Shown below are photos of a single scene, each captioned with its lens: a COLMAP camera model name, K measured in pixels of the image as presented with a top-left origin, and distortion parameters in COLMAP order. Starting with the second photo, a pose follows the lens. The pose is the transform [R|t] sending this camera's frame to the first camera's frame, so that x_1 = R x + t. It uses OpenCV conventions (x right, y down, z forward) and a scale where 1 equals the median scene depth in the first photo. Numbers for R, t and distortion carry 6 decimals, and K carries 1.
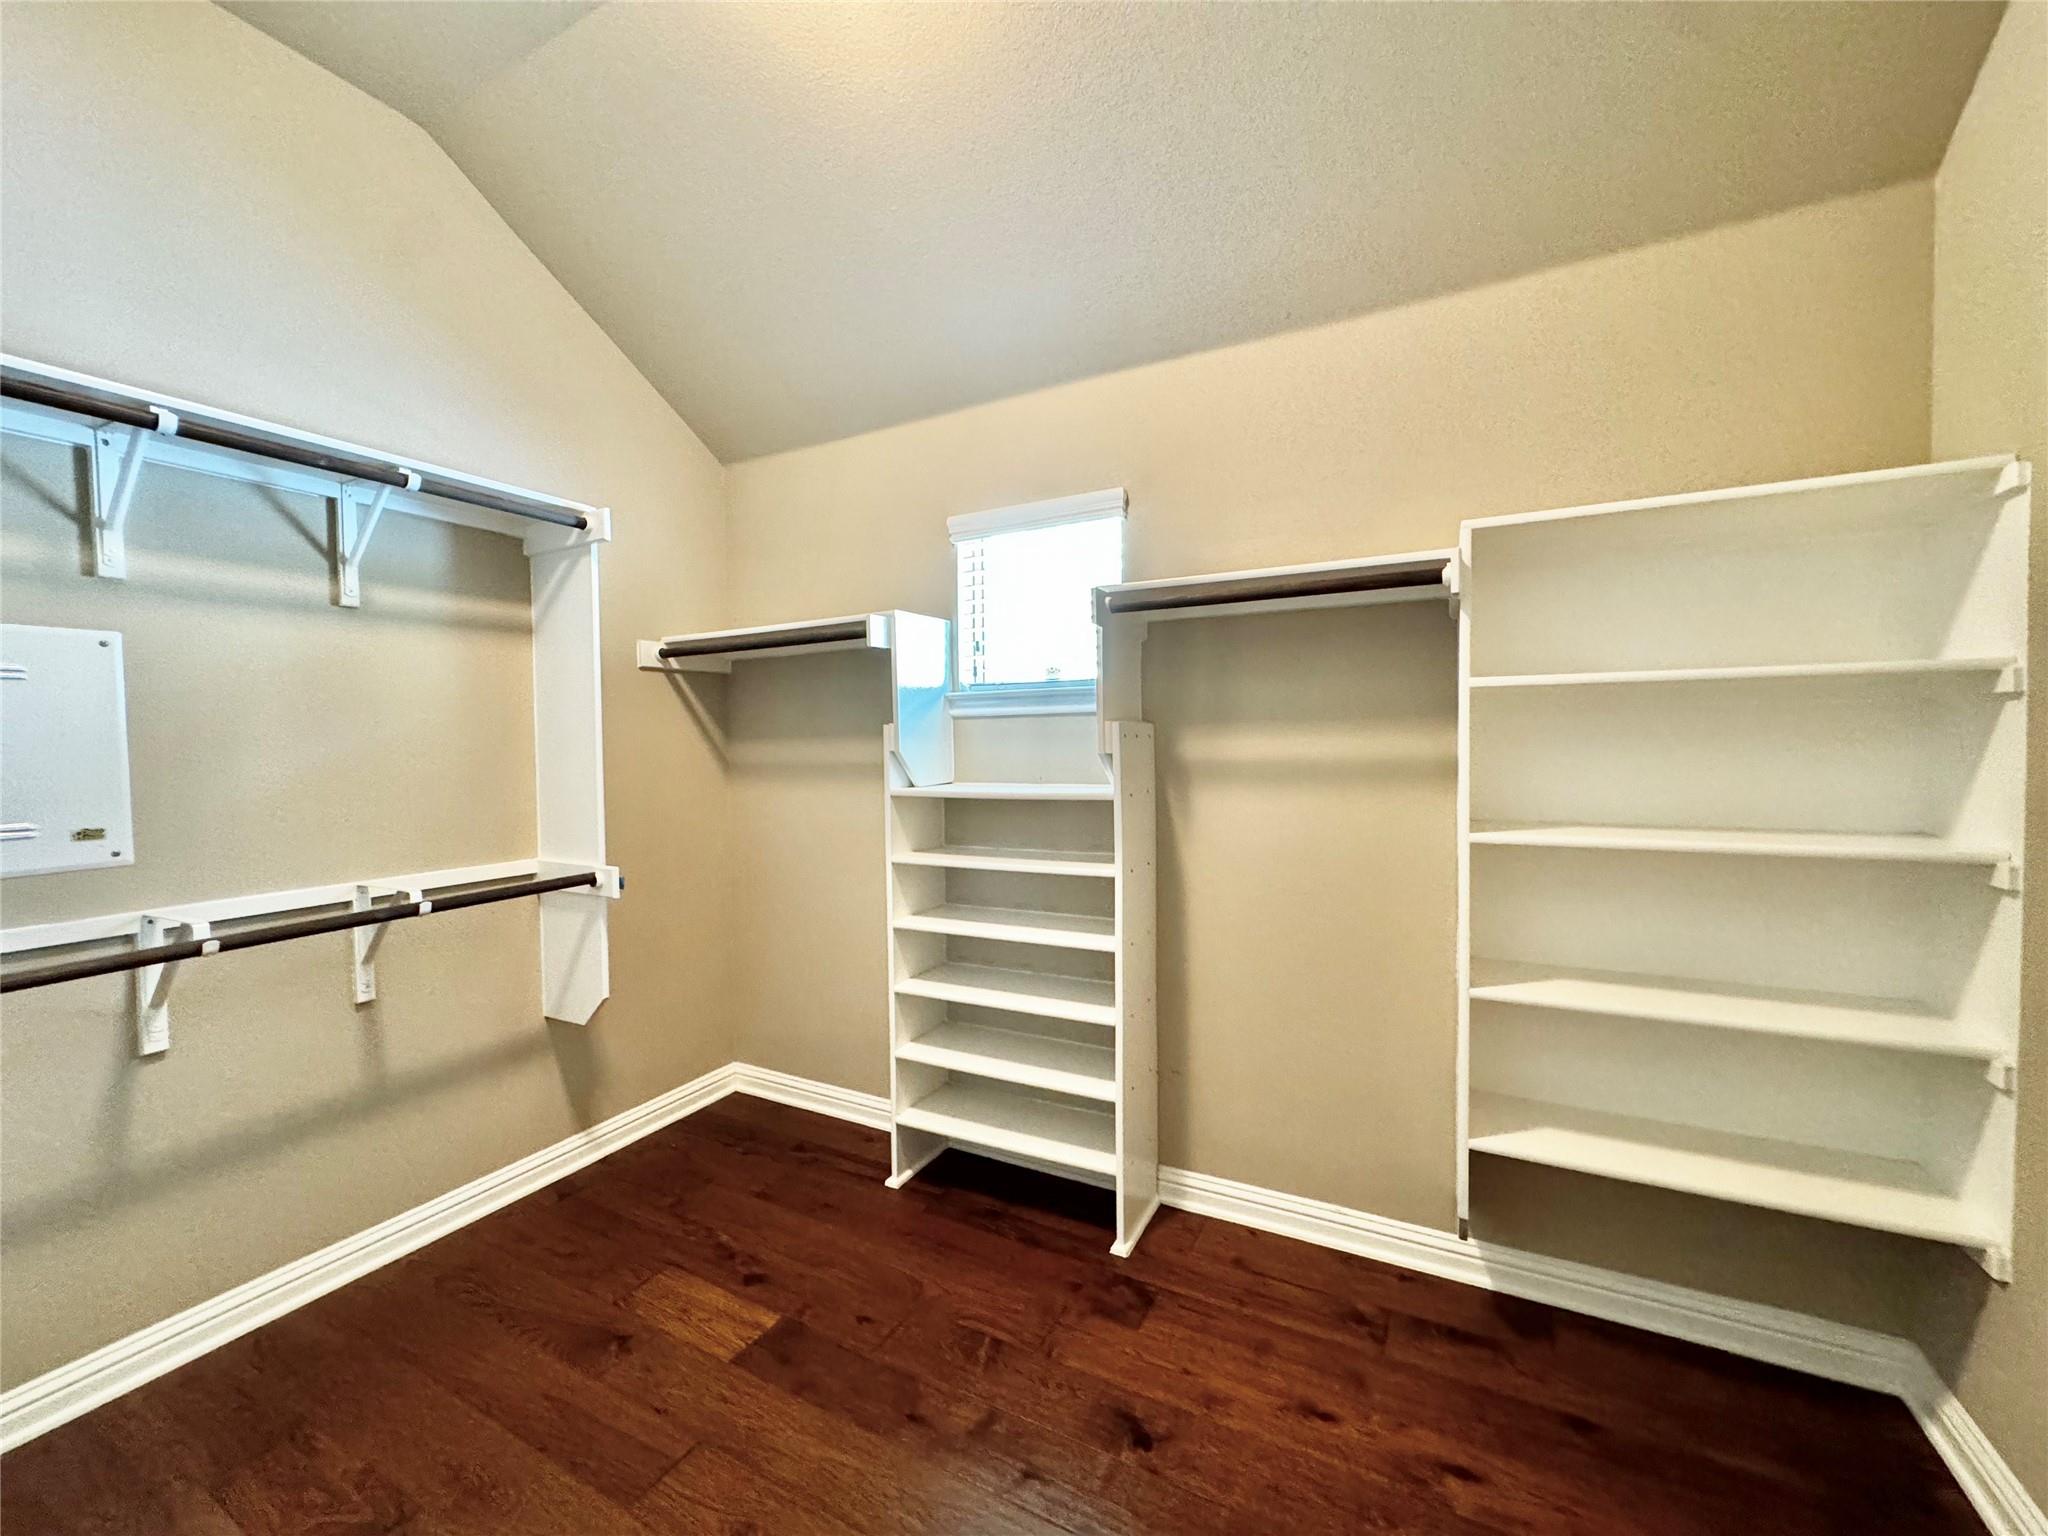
lens RADIAL K [[816.6, 0, 1022.6], [0, 816.6, 766.6], [0, 0, 1]] dist [-0.003695, 0.000015]
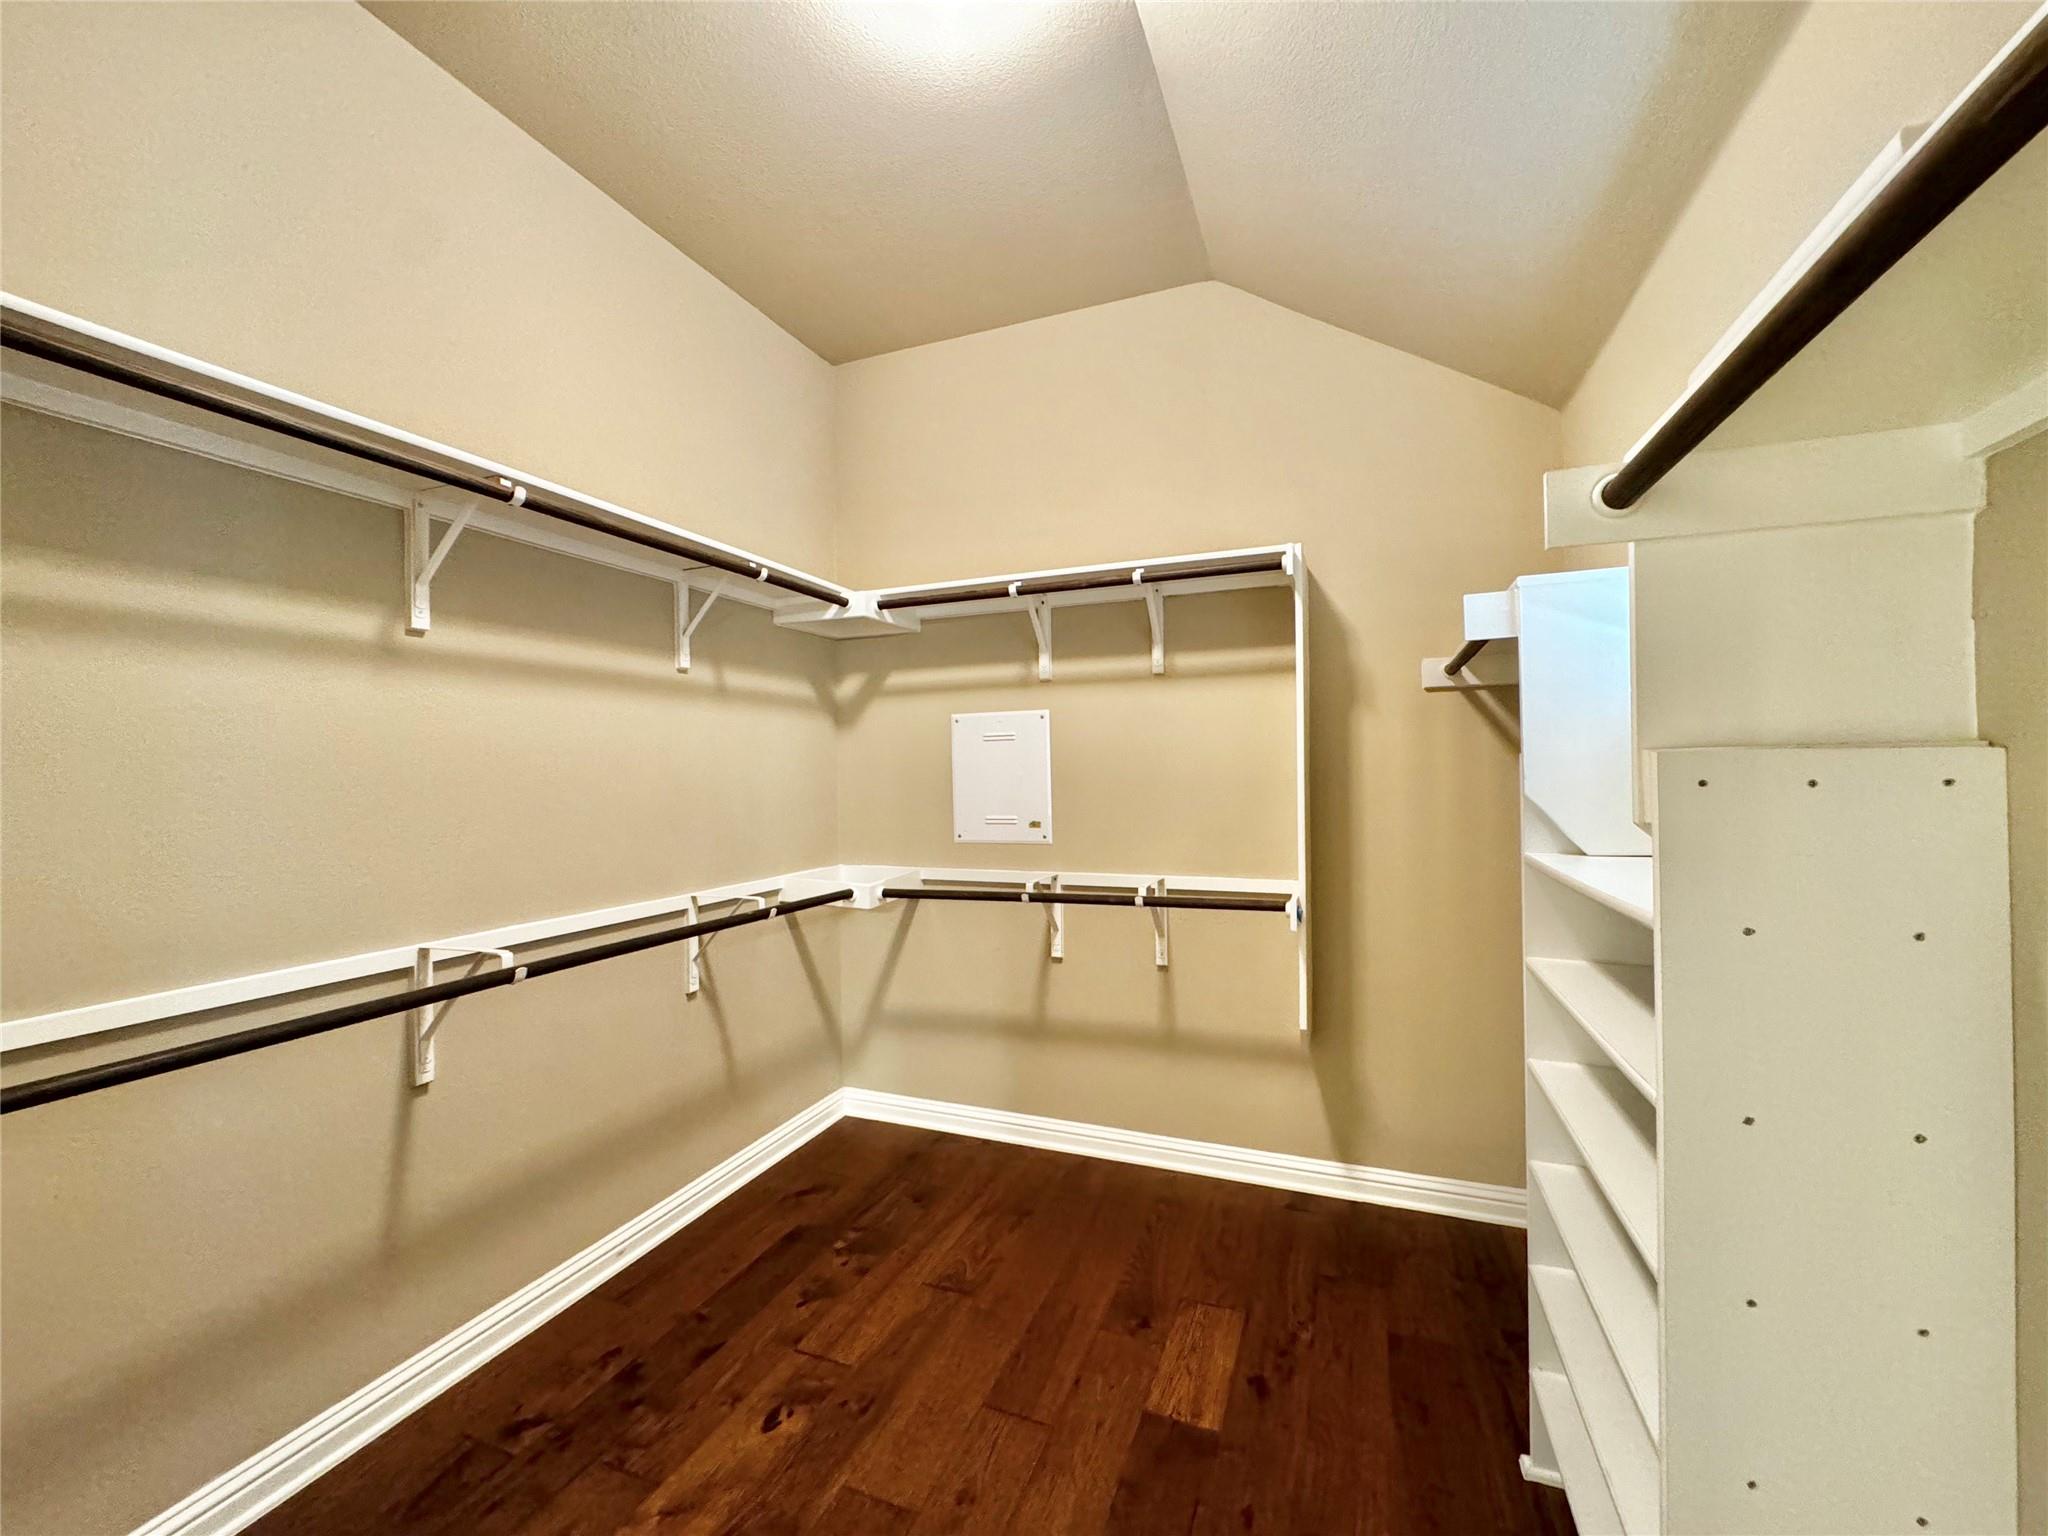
lens RADIAL K [[816.6, 0, 1022.6], [0, 816.6, 766.6], [0, 0, 1]] dist [-0.003695, 0.000015]
pose [[0.106584, 0.009870, -0.994255, 0.508917], [-0.019172, 0.999785, 0.007870, -0.046352], [0.994119, 0.018223, 0.106750, 0.624740]]
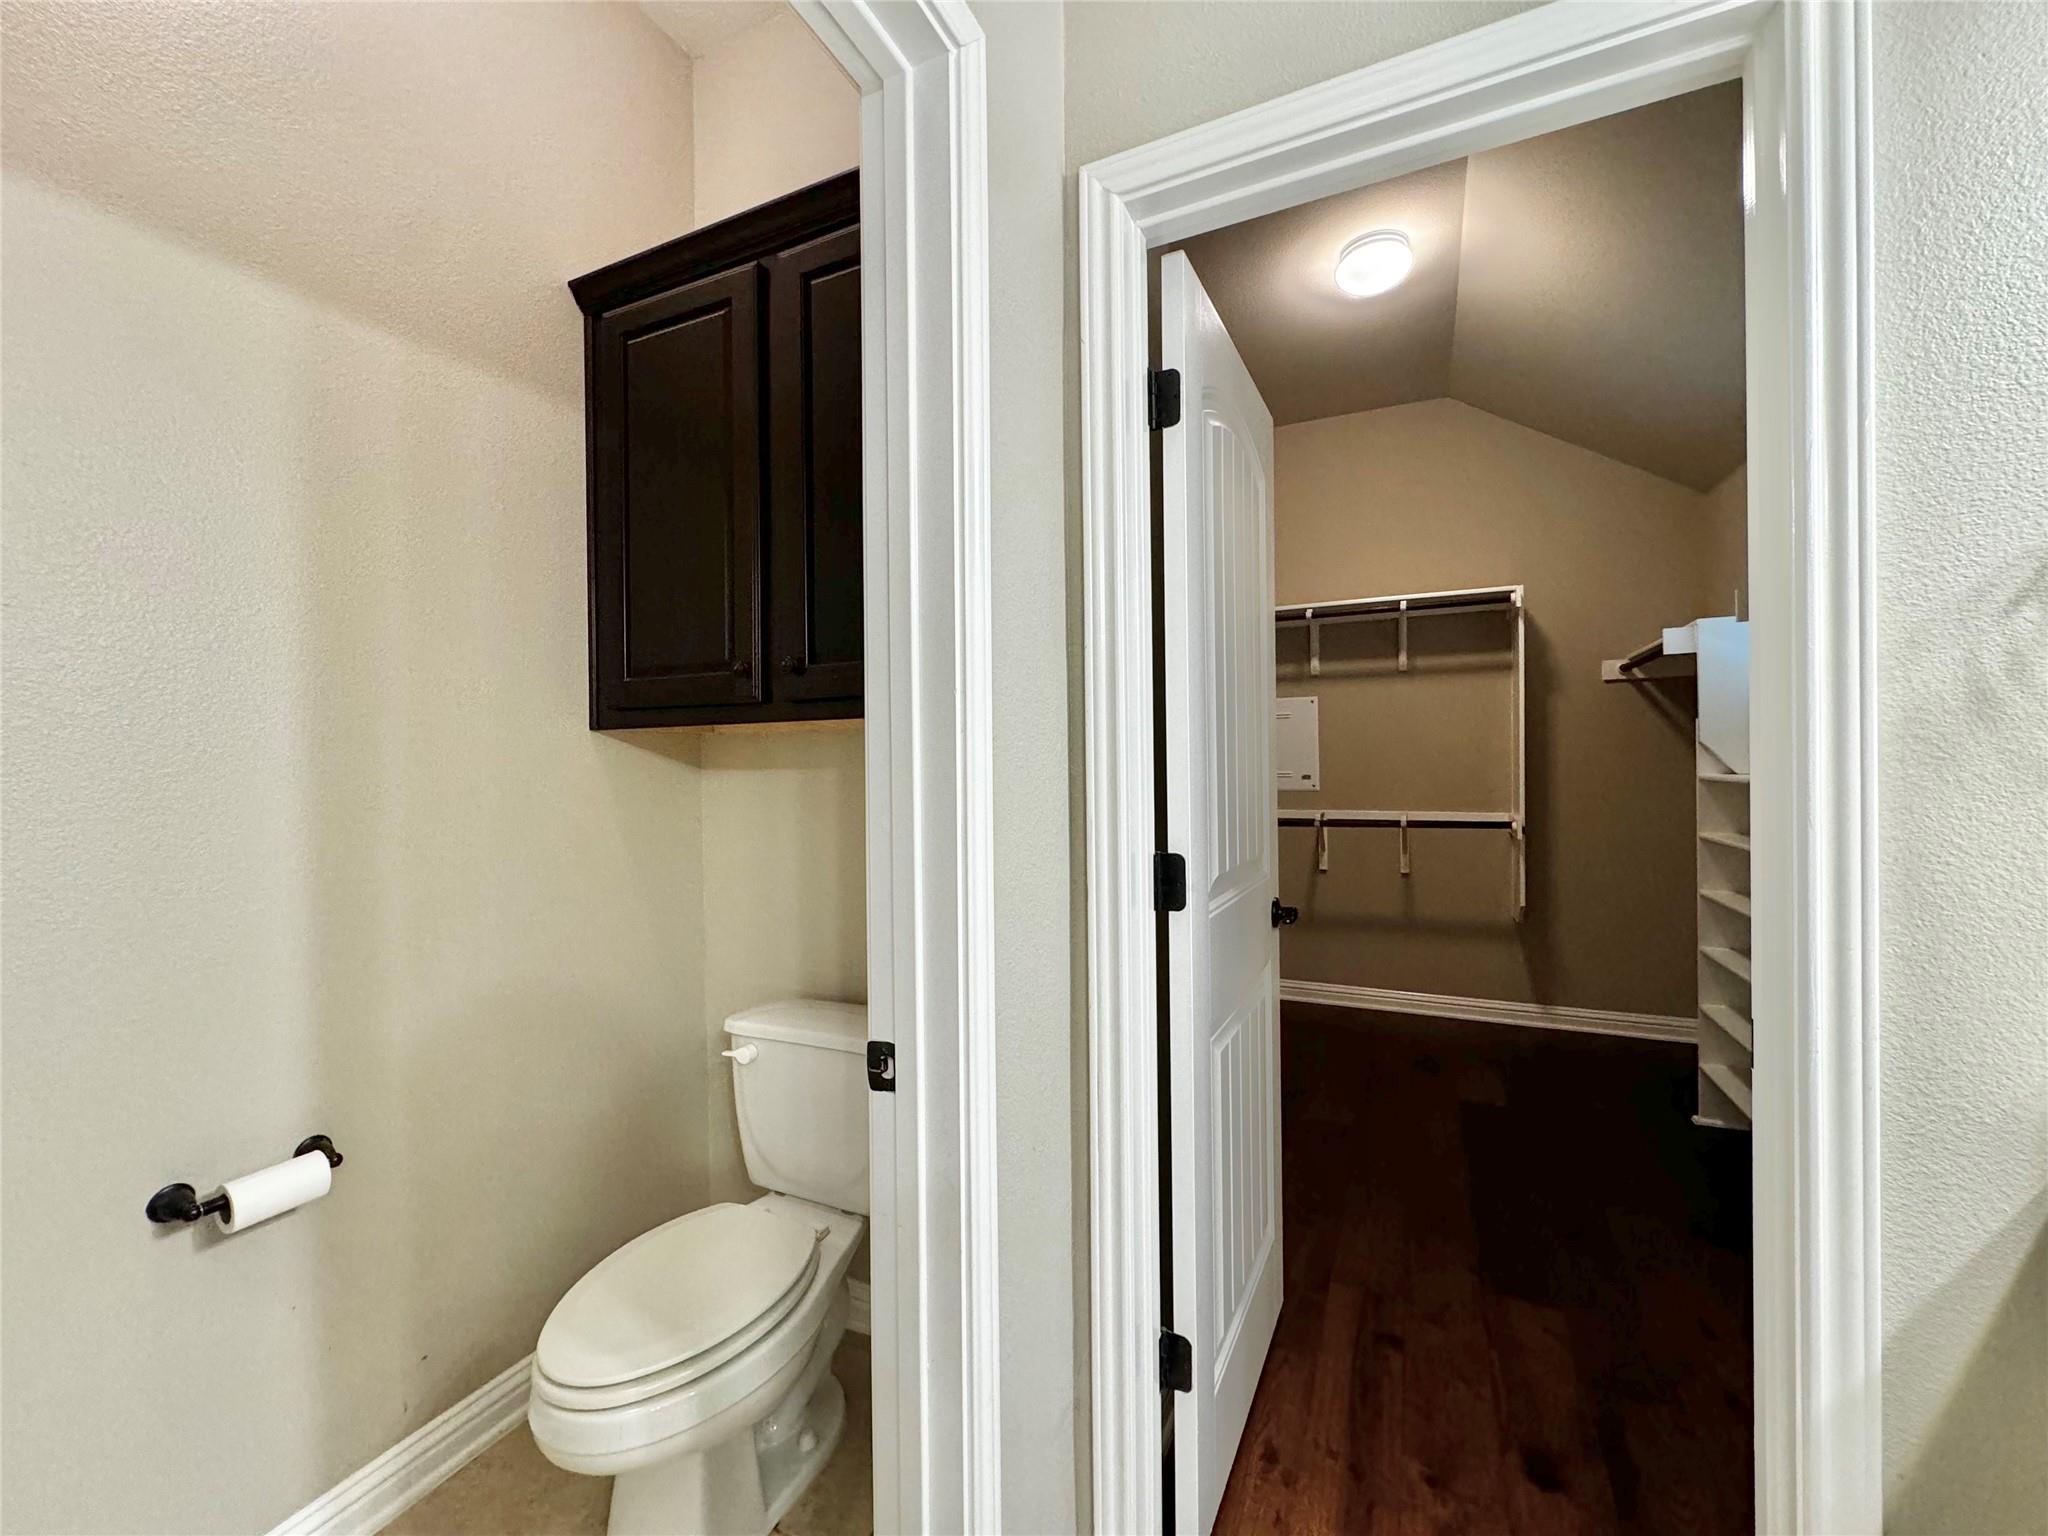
lens RADIAL K [[816.6, 0, 1022.6], [0, 816.6, 766.6], [0, 0, 1]] dist [-0.003695, 0.000015]
pose [[0.045375, 0.017082, -0.998824, 1.097616], [-0.021963, 0.999629, 0.016098, 0.023095], [0.998729, 0.021207, 0.045733, -0.005240]]
